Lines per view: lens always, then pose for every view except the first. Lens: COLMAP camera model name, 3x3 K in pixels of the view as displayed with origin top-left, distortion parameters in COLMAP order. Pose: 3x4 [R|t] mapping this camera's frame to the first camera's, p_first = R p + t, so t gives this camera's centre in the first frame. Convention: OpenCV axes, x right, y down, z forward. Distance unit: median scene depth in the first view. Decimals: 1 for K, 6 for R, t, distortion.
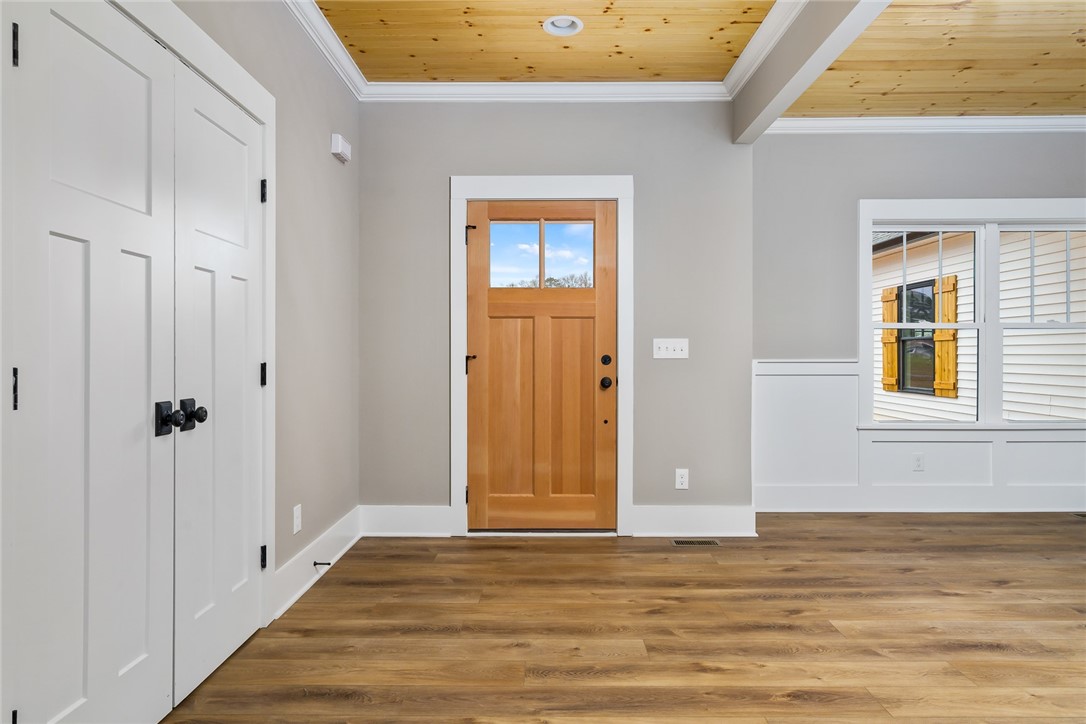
lens RADIAL K [[651.4, 0, 543.0], [0, 651.4, 362.0], [0, 0, 1]] dist [-0.000083, 0.000178]
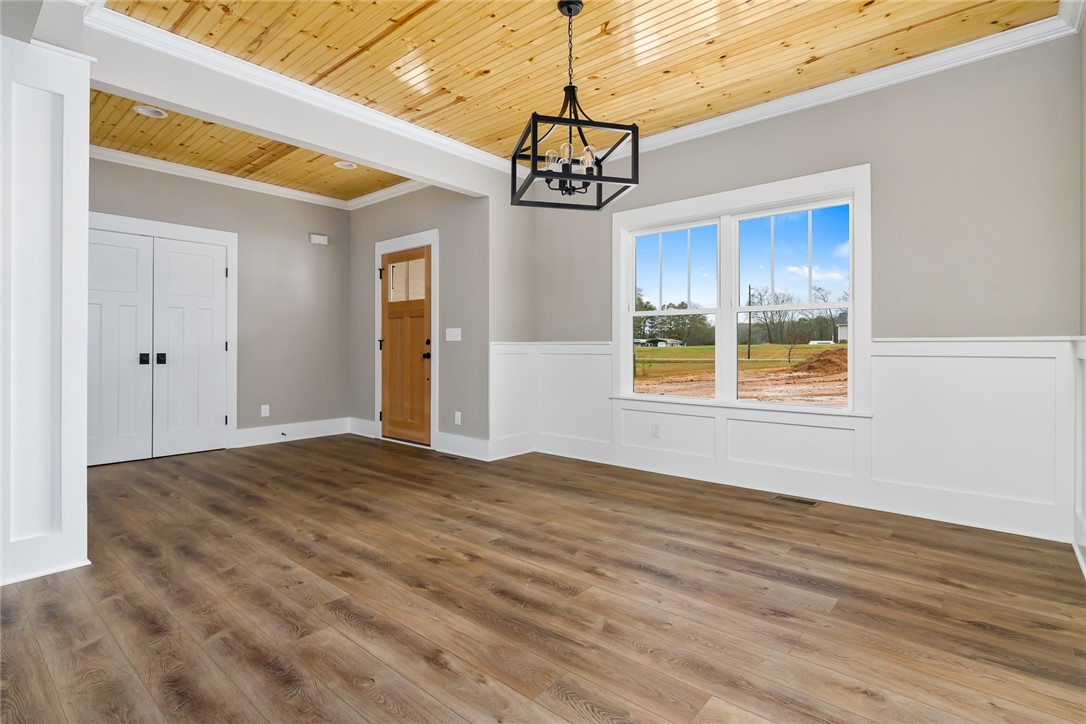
lens RADIAL K [[535.6, 0, 541.8], [0, 535.6, 347.2], [0, 0, 1]] dist [-0.001515, -0.000120]
pose [[0.756657, 0.001886, -0.653809, 1.205627], [-0.009152, 0.999928, -0.007707, 0.017588], [0.653748, 0.011815, 0.756620, 0.160353]]
